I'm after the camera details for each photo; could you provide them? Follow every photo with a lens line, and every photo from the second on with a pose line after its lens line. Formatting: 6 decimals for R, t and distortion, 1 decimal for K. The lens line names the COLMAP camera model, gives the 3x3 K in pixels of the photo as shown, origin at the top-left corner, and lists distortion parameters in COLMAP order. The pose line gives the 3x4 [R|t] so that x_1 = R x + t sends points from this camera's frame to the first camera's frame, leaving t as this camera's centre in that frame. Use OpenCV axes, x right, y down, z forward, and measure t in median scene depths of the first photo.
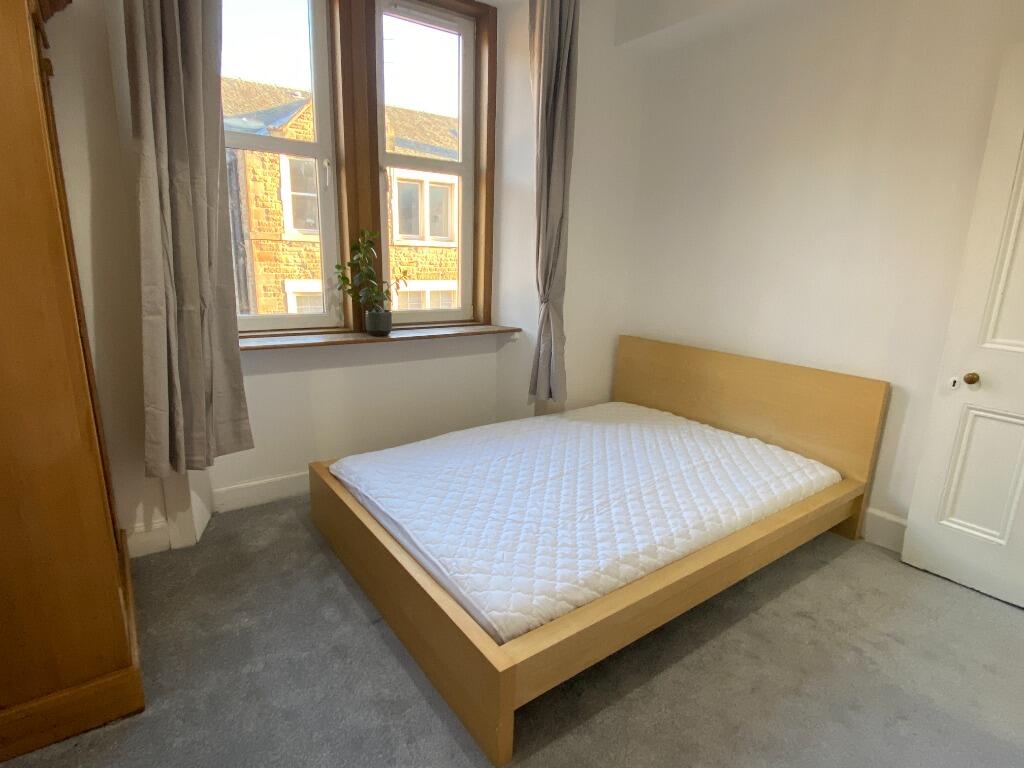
lens RADIAL K [[538.5, 0, 512.0], [0, 538.5, 384.0], [0, 0, 1]] dist [0.000748, 0.000045]
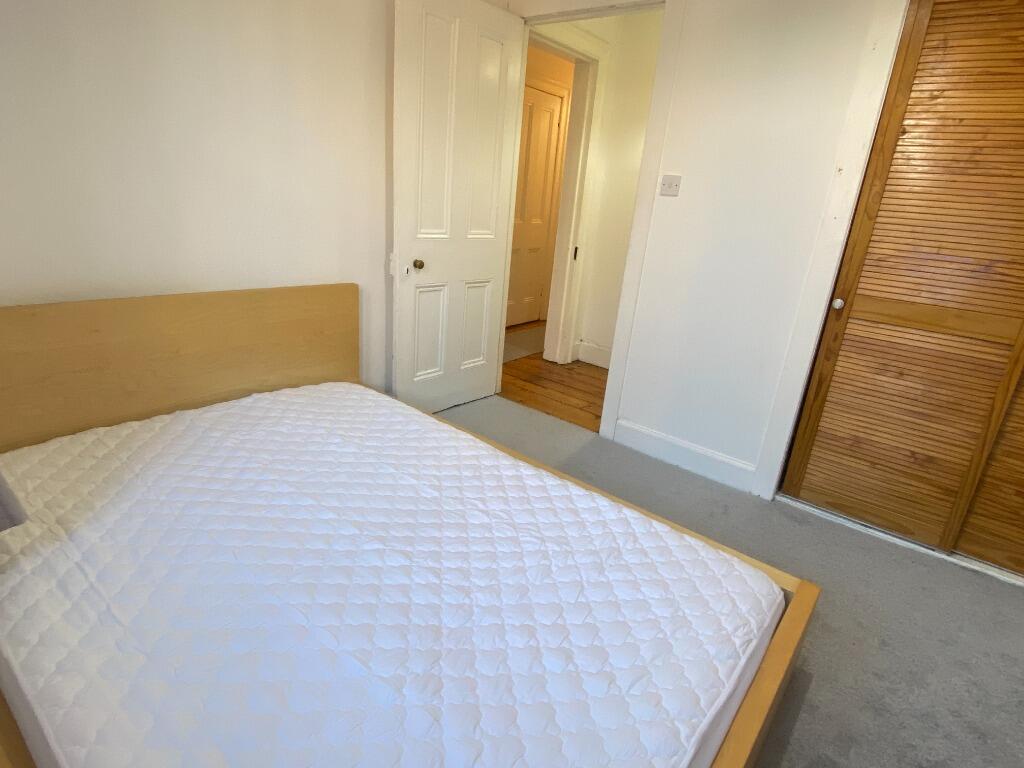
lens RADIAL K [[538.5, 0, 512.0], [0, 538.5, 384.0], [0, 0, 1]] dist [0.000748, 0.000045]
pose [[-0.242093, -0.368619, 0.897503, -0.429433], [0.133020, 0.903675, 0.407035, -0.233403], [-0.961091, 0.217926, -0.169740, 1.026932]]
